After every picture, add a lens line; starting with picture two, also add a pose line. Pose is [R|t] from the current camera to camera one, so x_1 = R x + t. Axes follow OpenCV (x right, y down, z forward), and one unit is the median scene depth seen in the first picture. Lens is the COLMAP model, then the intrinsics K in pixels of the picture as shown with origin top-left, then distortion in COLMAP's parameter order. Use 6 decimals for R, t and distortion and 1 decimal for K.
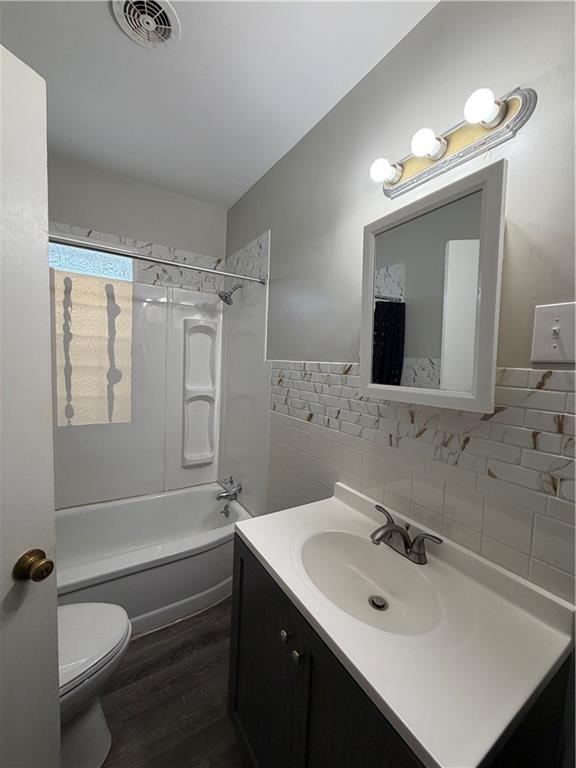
lens RADIAL K [[307.0, 0, 288.0], [0, 307.0, 381.3], [0, 0, 1]] dist [-0.000604, 0.000434]
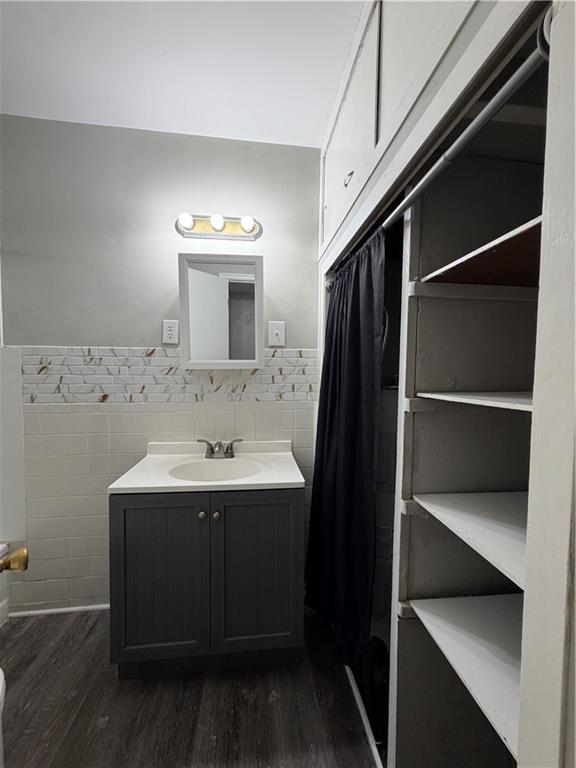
lens RADIAL K [[307.0, 0, 288.0], [0, 307.0, 381.3], [0, 0, 1]] dist [-0.000604, 0.000434]
pose [[0.442853, -0.075685, 0.893394, -0.465533], [0.068964, 0.996354, 0.050222, 0.036593], [-0.893938, 0.039371, 0.446458, -0.052609]]
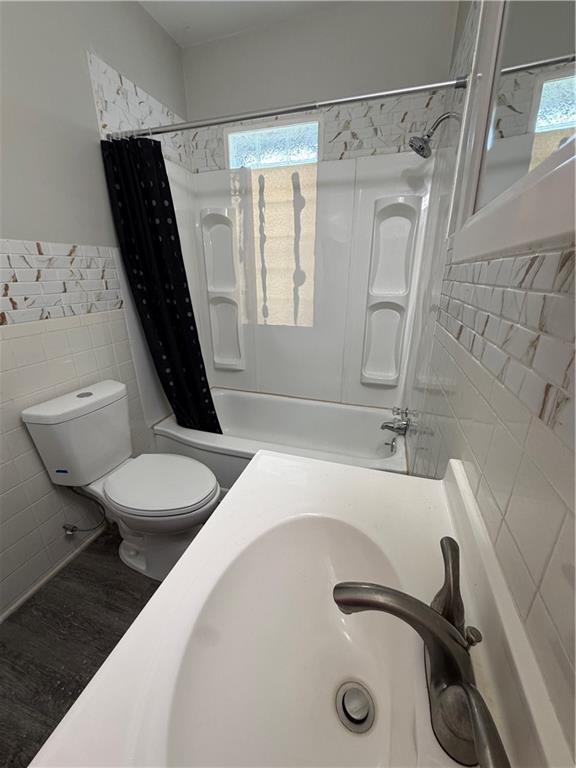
lens RADIAL K [[307.0, 0, 288.0], [0, 307.0, 381.3], [0, 0, 1]] dist [-0.000604, 0.000434]
pose [[0.643988, 0.213317, -0.734694, 0.223713], [-0.021641, 0.965035, 0.261227, 0.050330], [0.764729, -0.152327, 0.626087, 0.327056]]
